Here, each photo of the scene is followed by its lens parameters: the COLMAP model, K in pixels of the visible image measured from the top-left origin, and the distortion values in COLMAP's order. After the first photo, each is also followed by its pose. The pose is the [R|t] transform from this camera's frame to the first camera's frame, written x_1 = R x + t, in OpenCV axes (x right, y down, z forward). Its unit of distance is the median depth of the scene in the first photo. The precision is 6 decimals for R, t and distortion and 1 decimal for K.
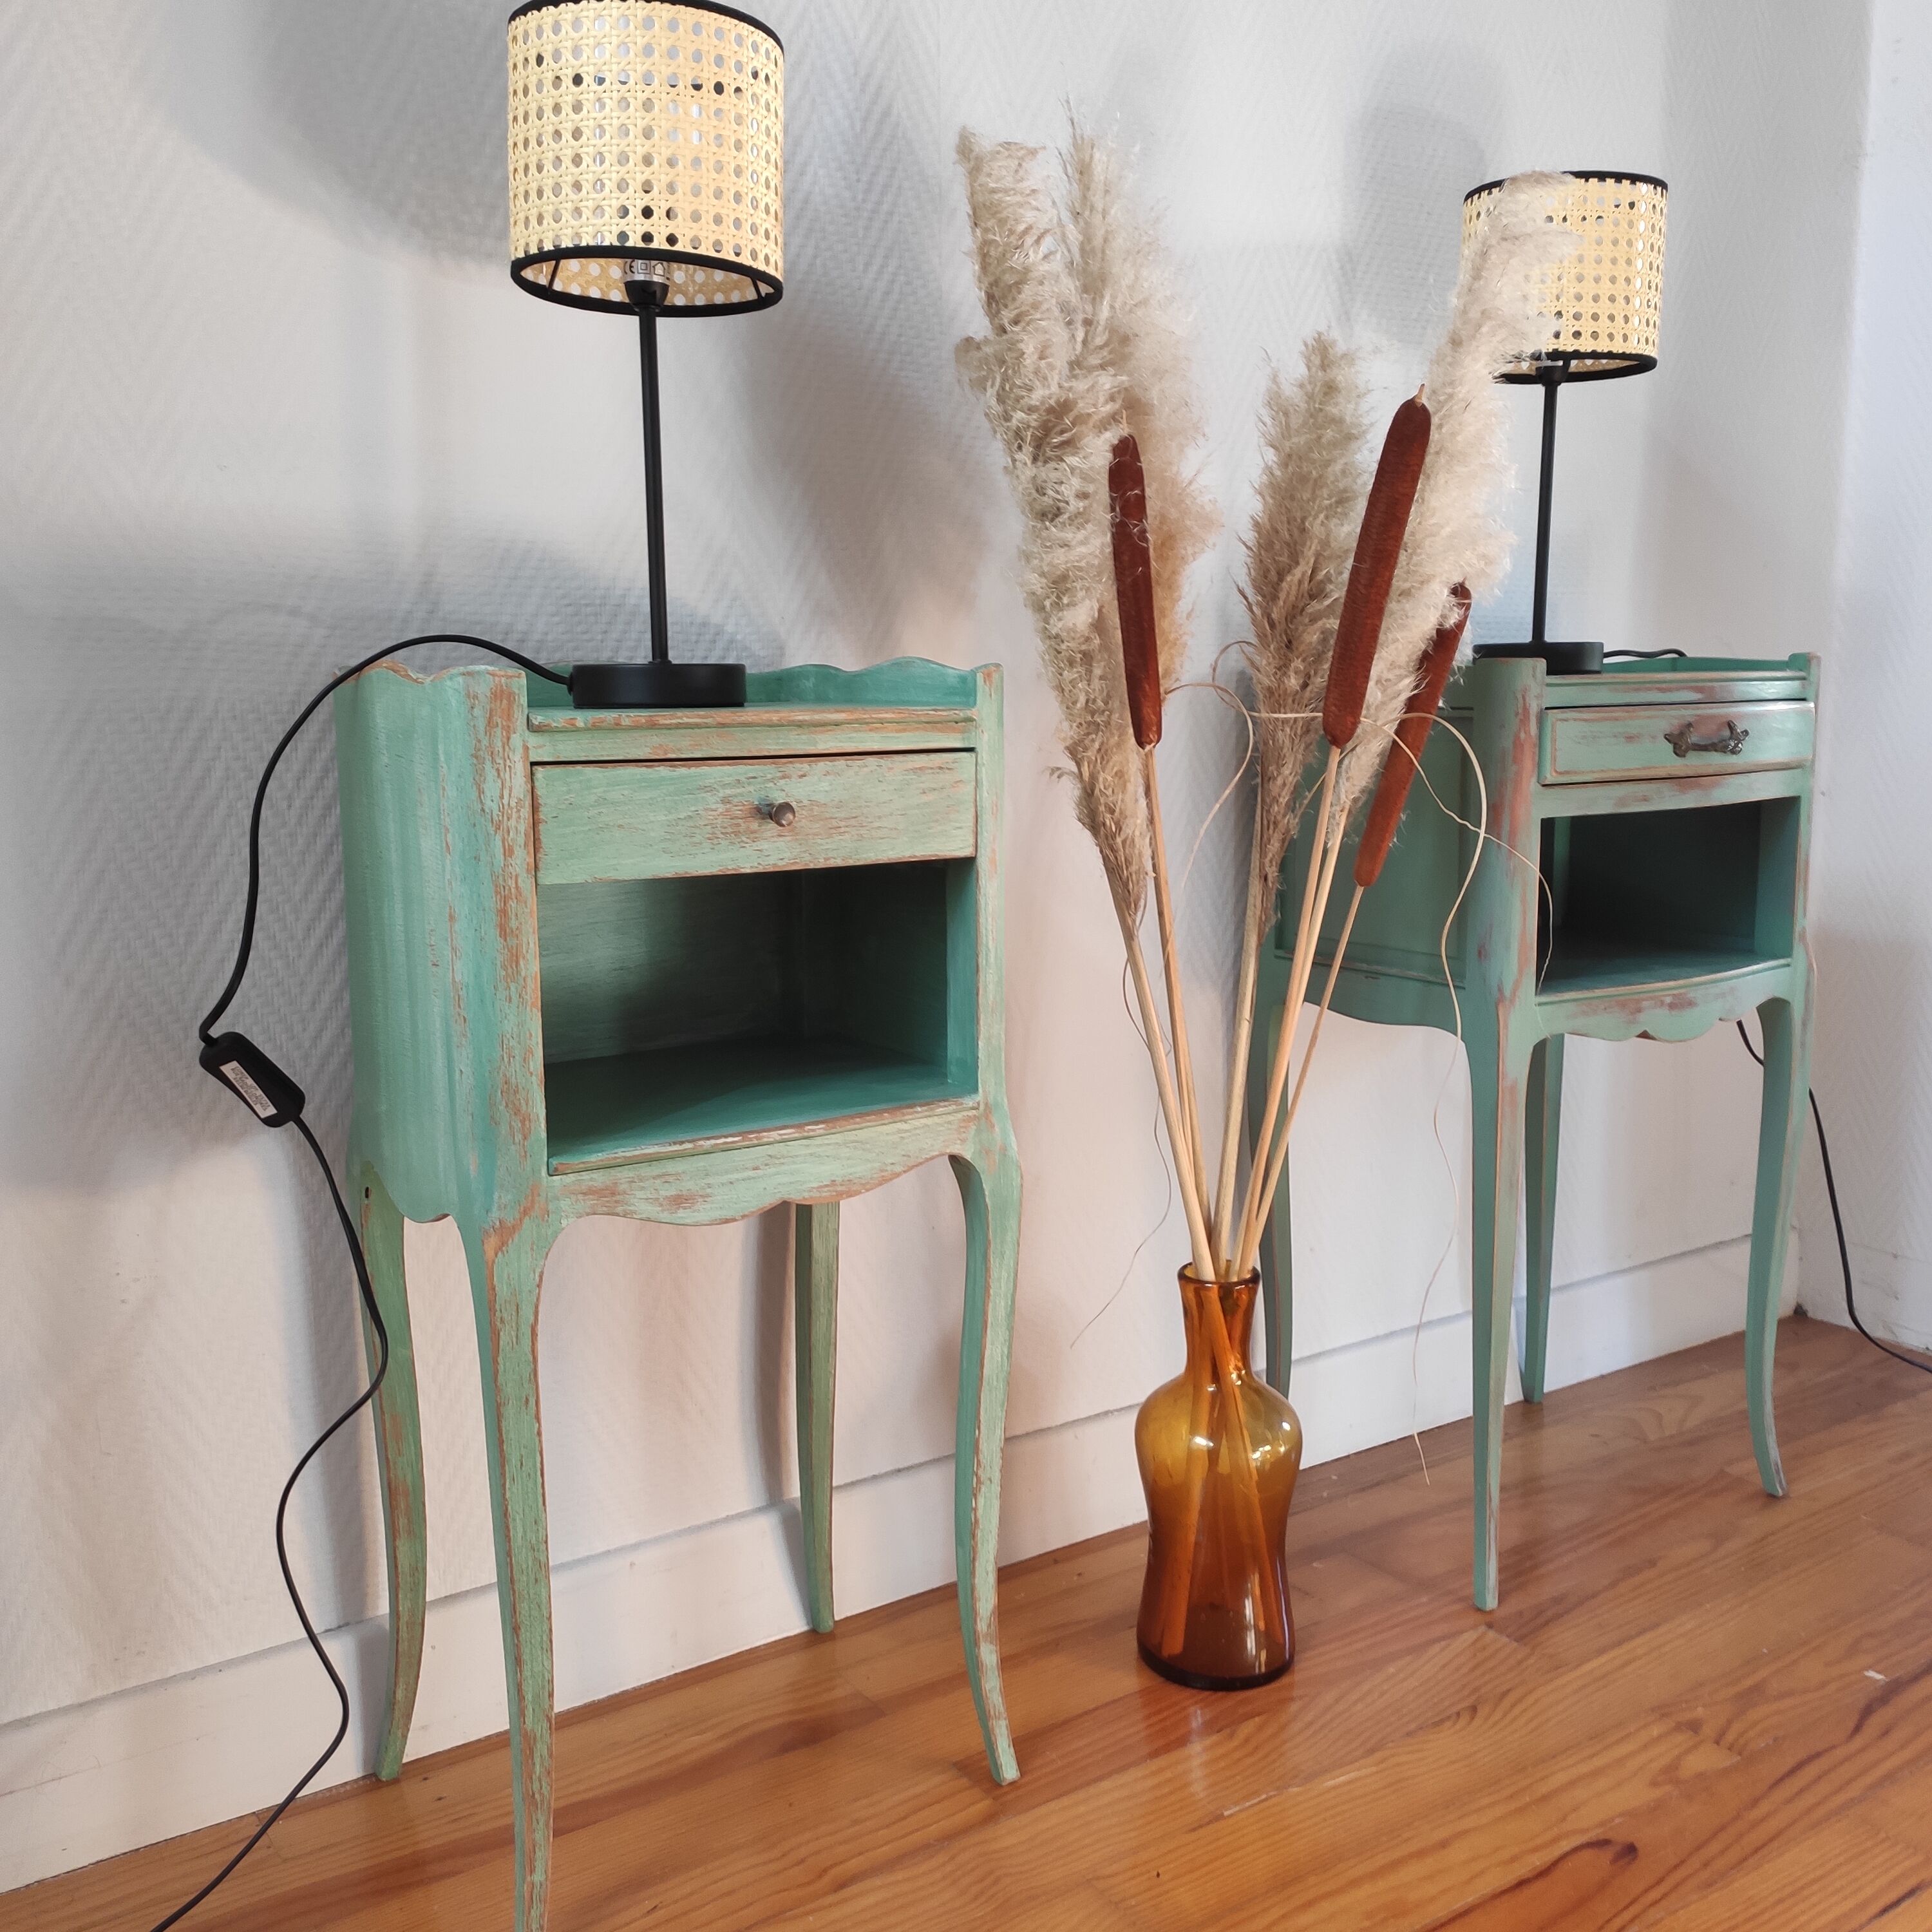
lens RADIAL K [[1931.3, 0, 968.1], [0, 1931.3, 975.9], [0, 0, 1]] dist [0.041324, 0.000000]
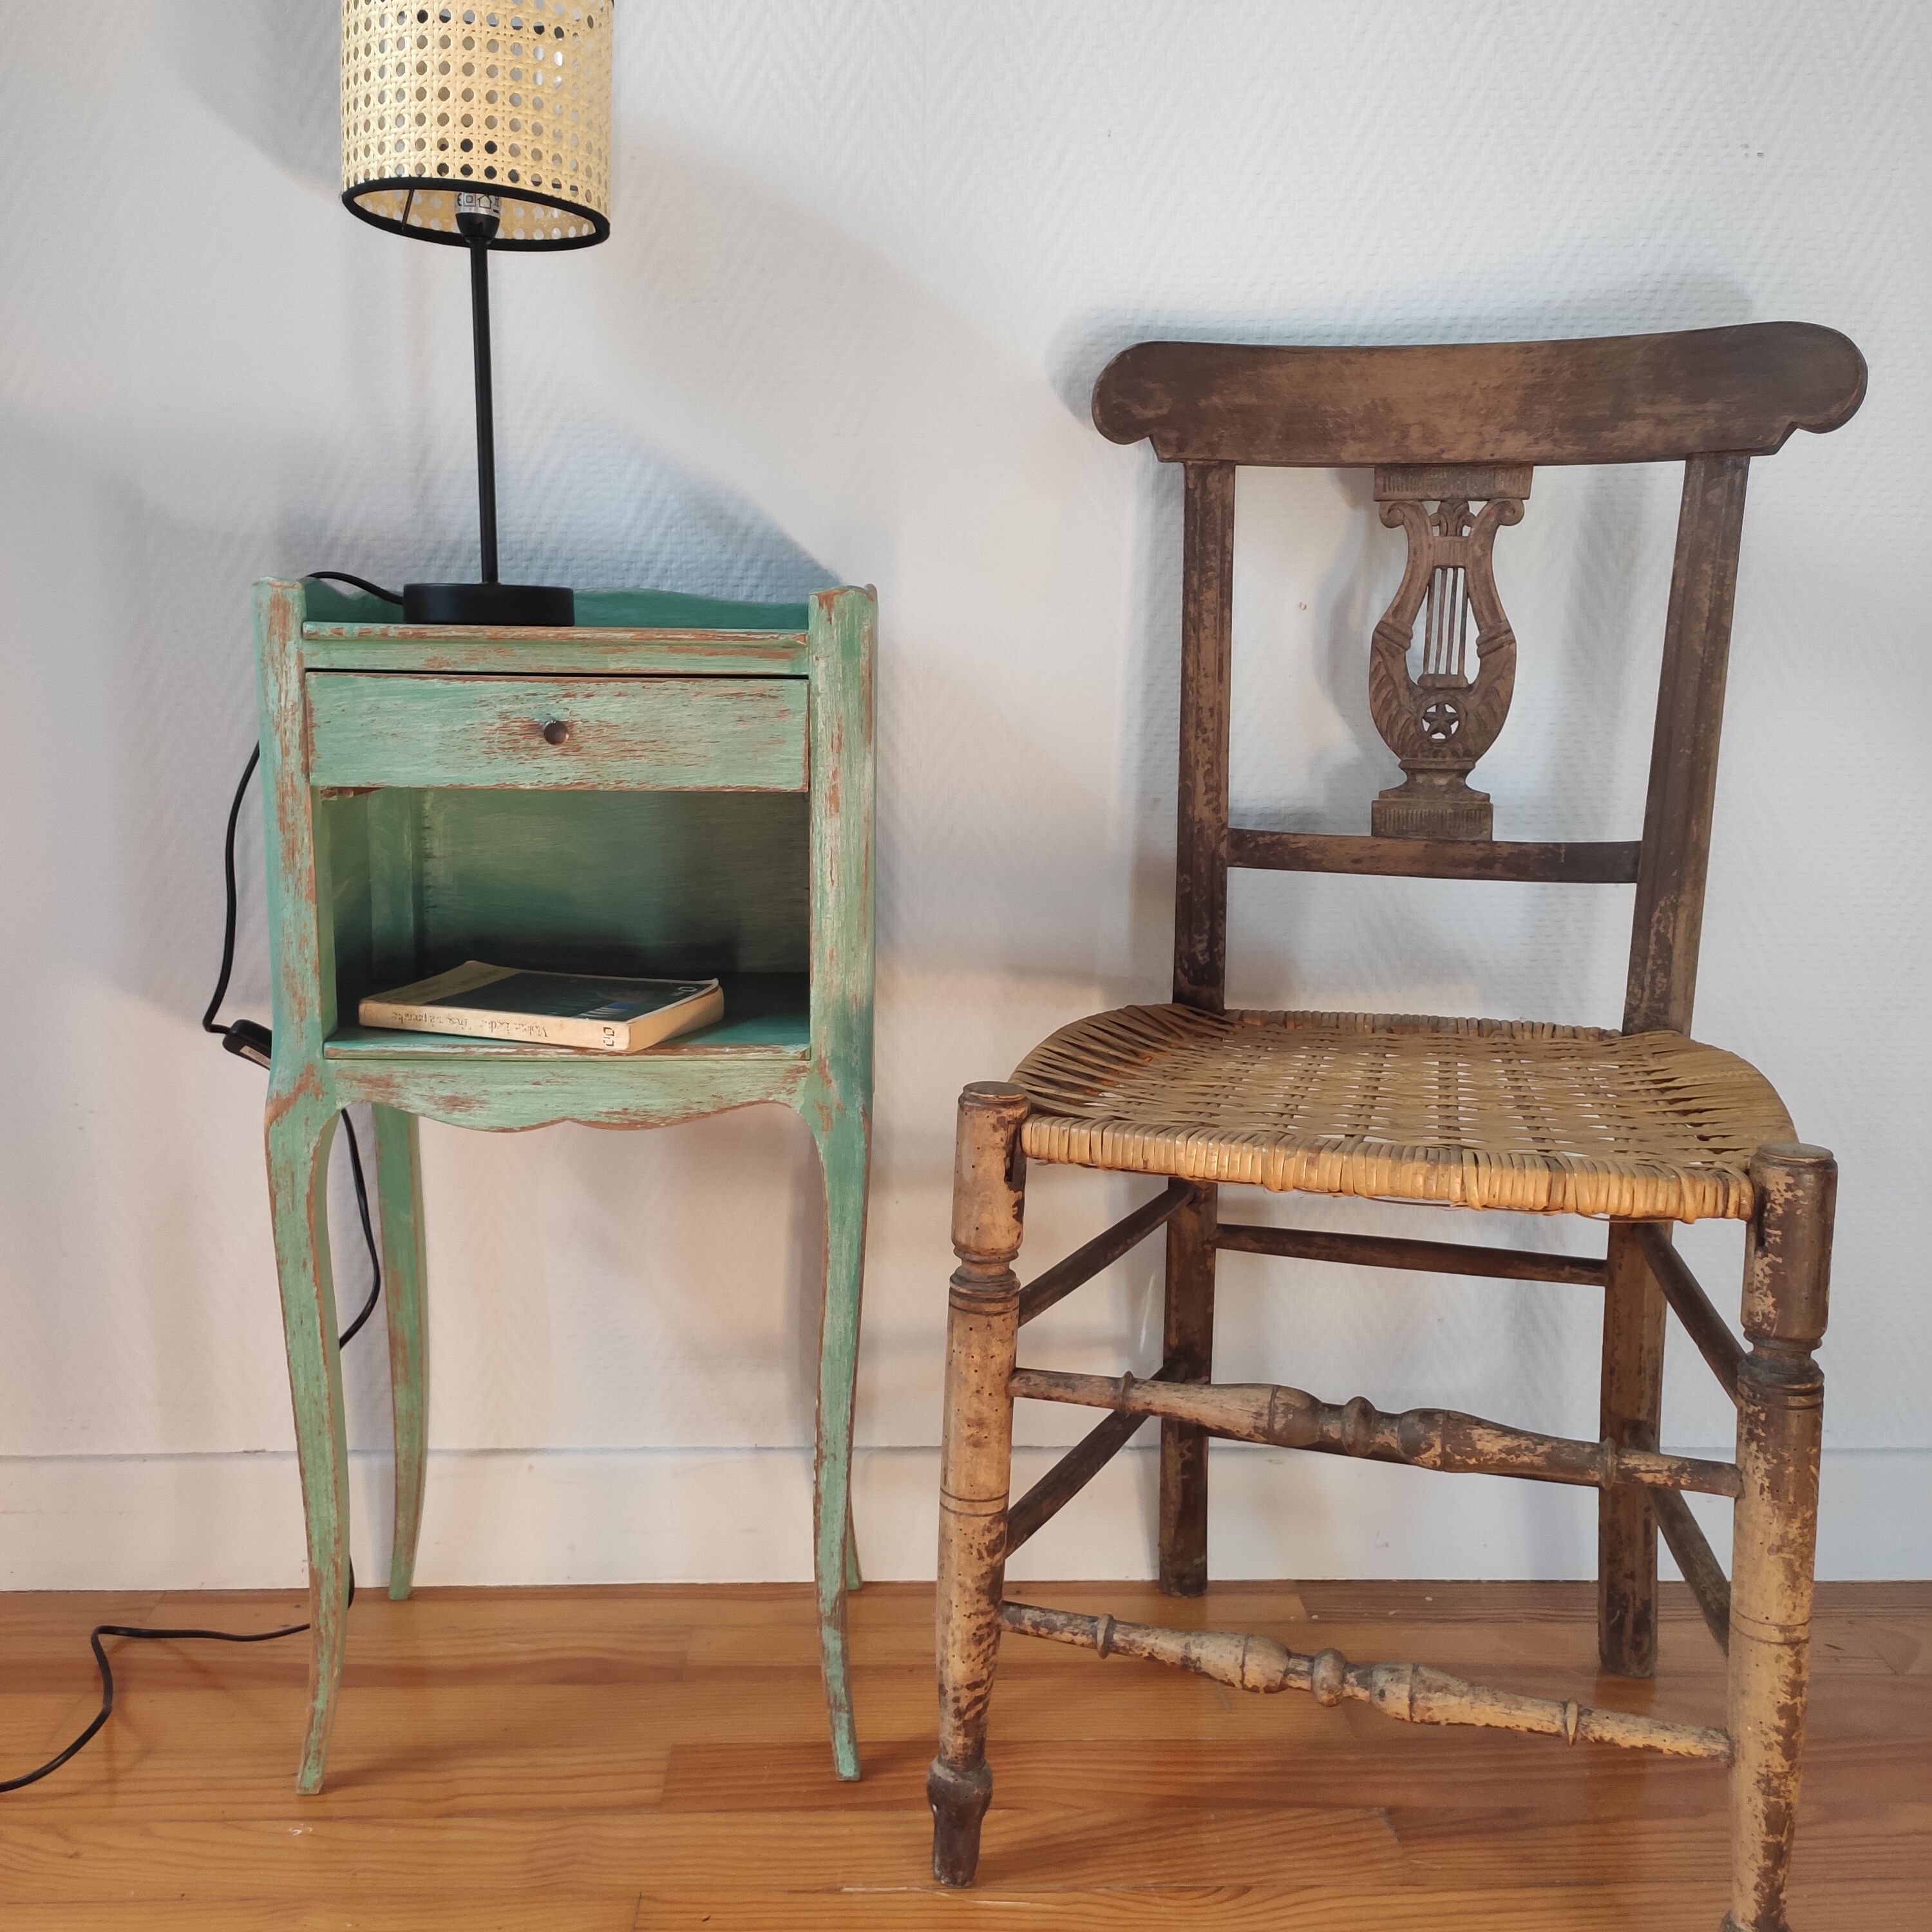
lens RADIAL K [[1931.3, 0, 973.2], [0, 1931.3, 976.0], [0, 0, 1]] dist [0.041324, 0.000000]
pose [[0.853243, 0.106032, -0.510621, 0.563098], [-0.099343, 0.994231, 0.040453, -0.018796], [0.511965, 0.016210, 0.858854, 0.234248]]
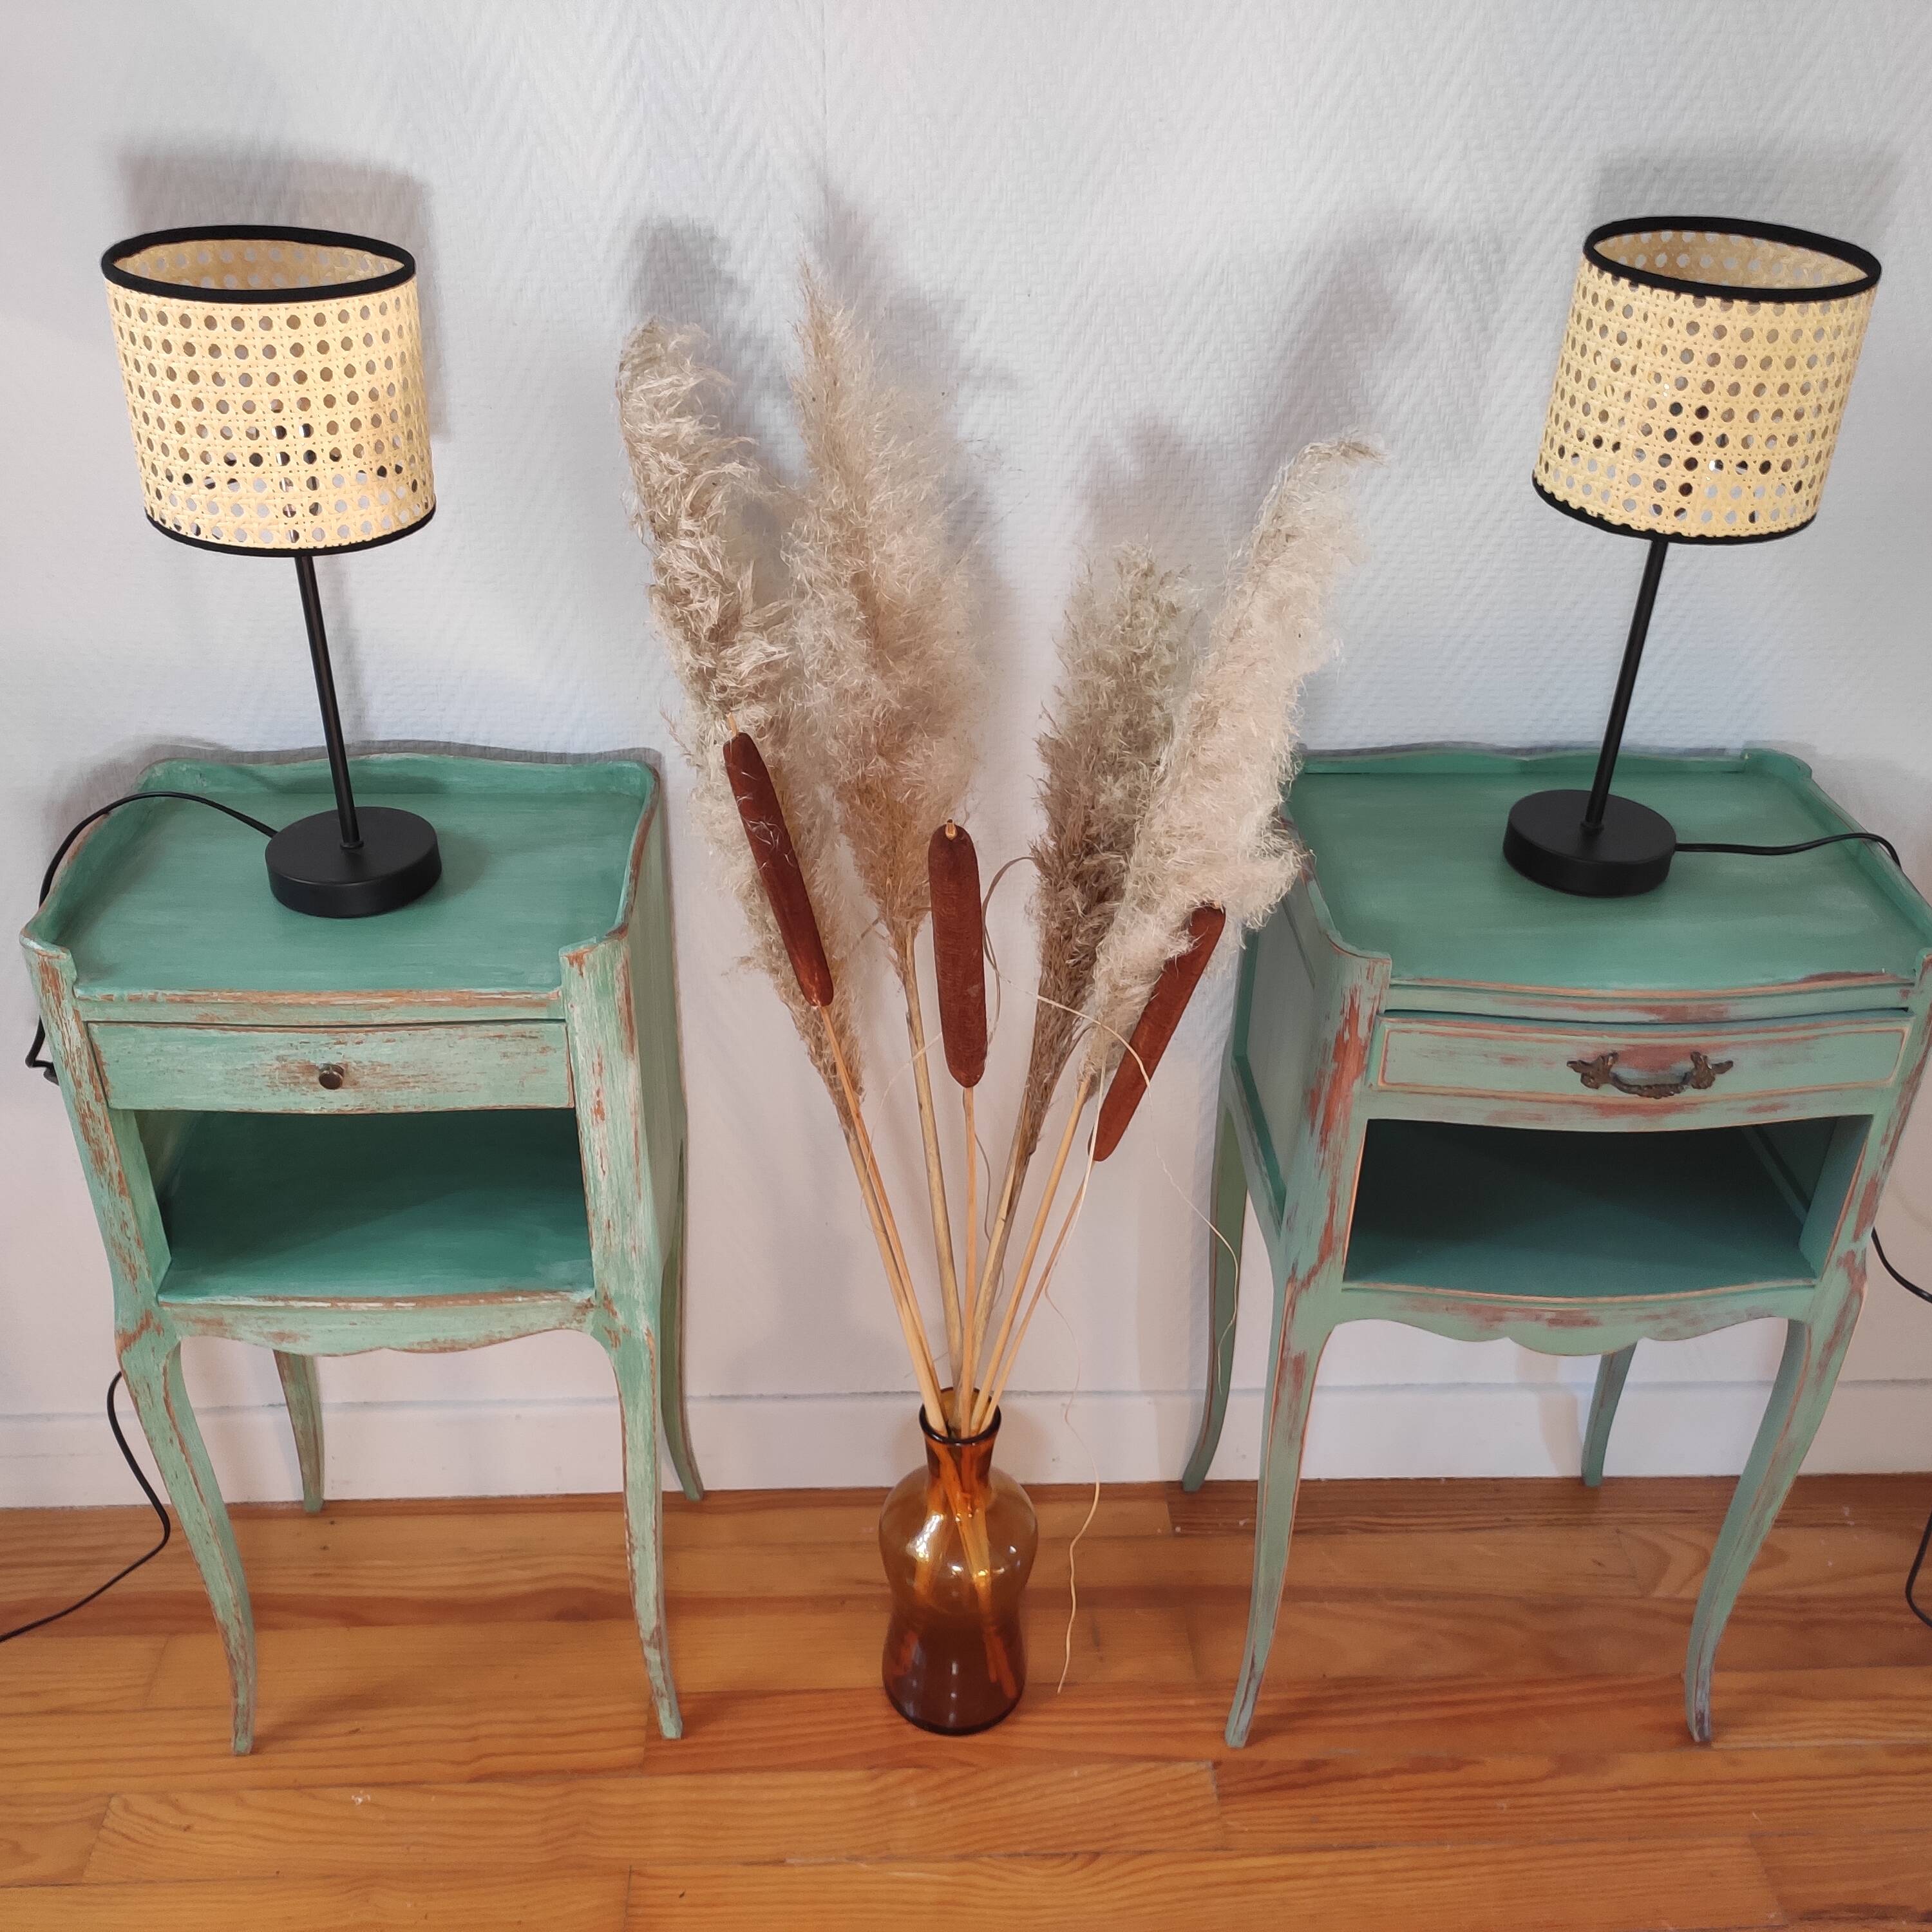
lens RADIAL K [[1930.9, 0, 961.6], [0, 1930.9, 980.5], [0, 0, 1]] dist [0.041681, 0.000000]
pose [[0.851559, 0.303198, -0.427690, 0.591758], [-0.108978, 0.900352, 0.421297, -0.572598], [0.512808, -0.312150, 0.799744, 0.312486]]
